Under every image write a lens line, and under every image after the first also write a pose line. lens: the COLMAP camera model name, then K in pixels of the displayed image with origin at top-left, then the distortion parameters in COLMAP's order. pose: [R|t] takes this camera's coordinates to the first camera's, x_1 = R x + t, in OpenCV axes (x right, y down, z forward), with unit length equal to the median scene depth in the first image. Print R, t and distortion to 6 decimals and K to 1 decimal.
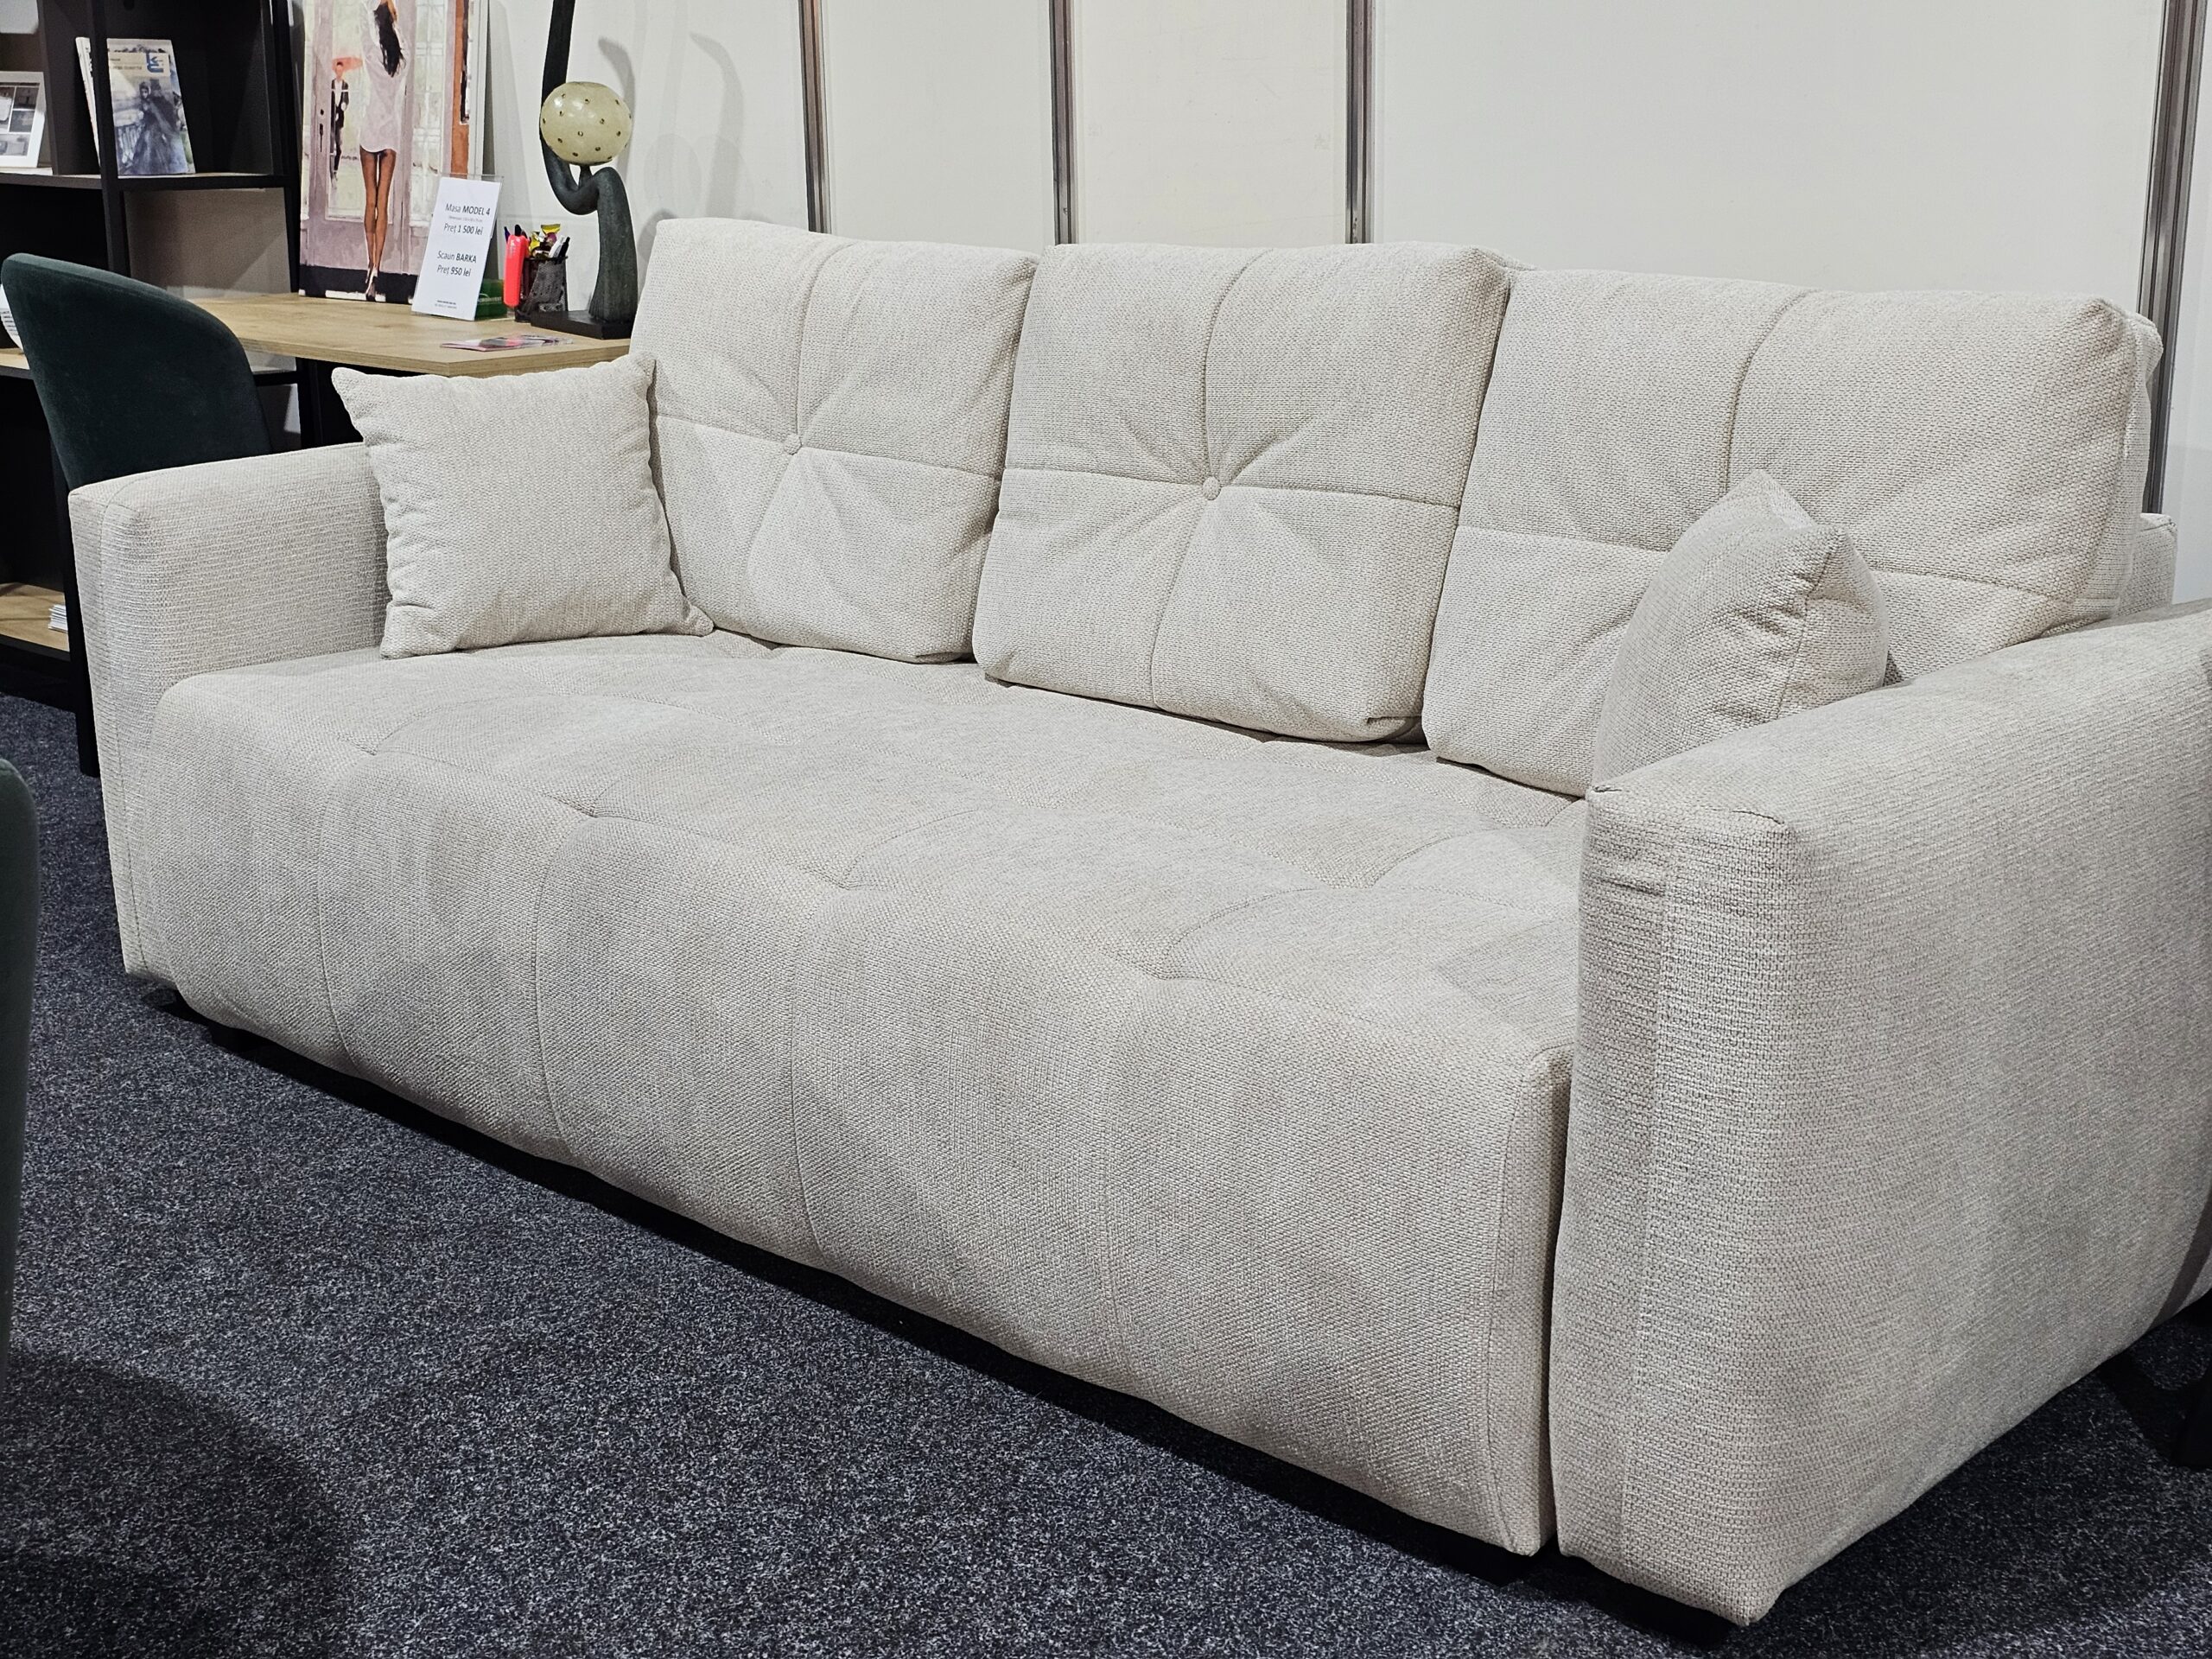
lens RADIAL K [[2941.9, 0, 1102.2], [0, 2941.9, 833.7], [0, 0, 1]] dist [0.082682, 0.000000]
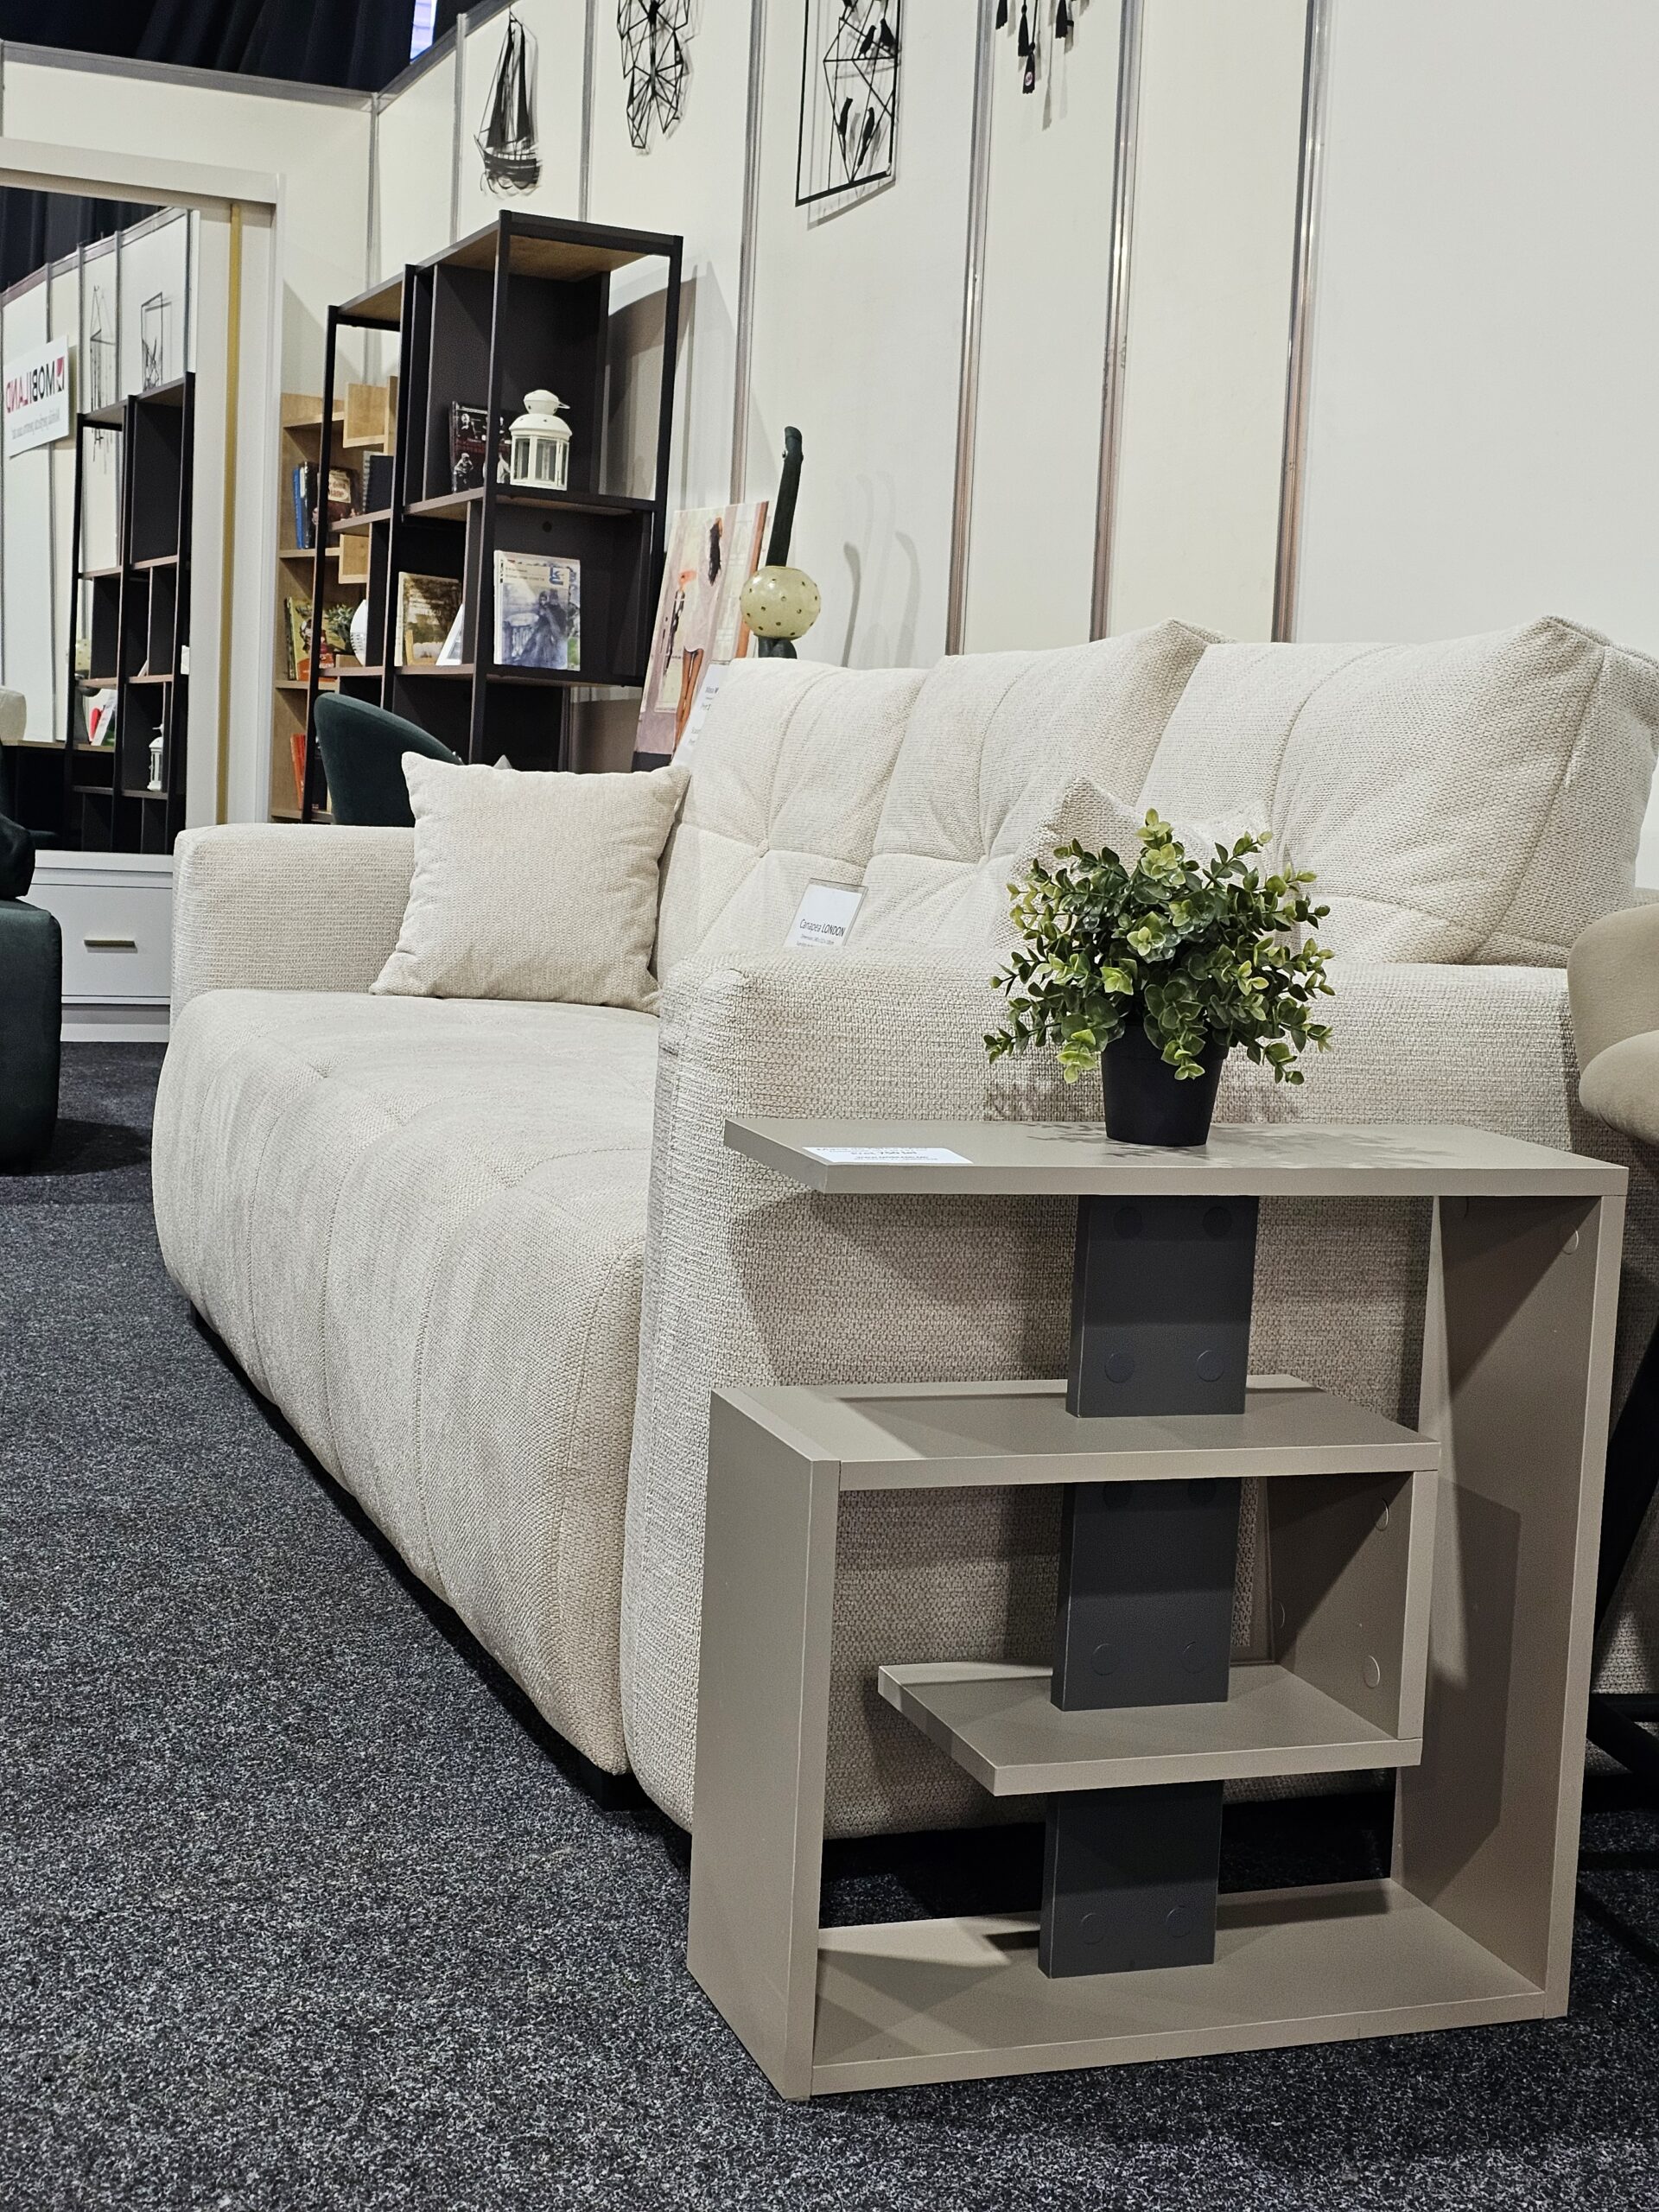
lens RADIAL K [[2941.9, 0, 827.2], [0, 2941.9, 1099.3], [0, 0, 1]] dist [0.082682, 0.000000]
pose [[0.898560, 0.106740, -0.425672, 0.386118], [-0.176113, 0.976145, -0.126987, 0.089378], [0.401963, 0.189071, 0.895923, 0.075881]]
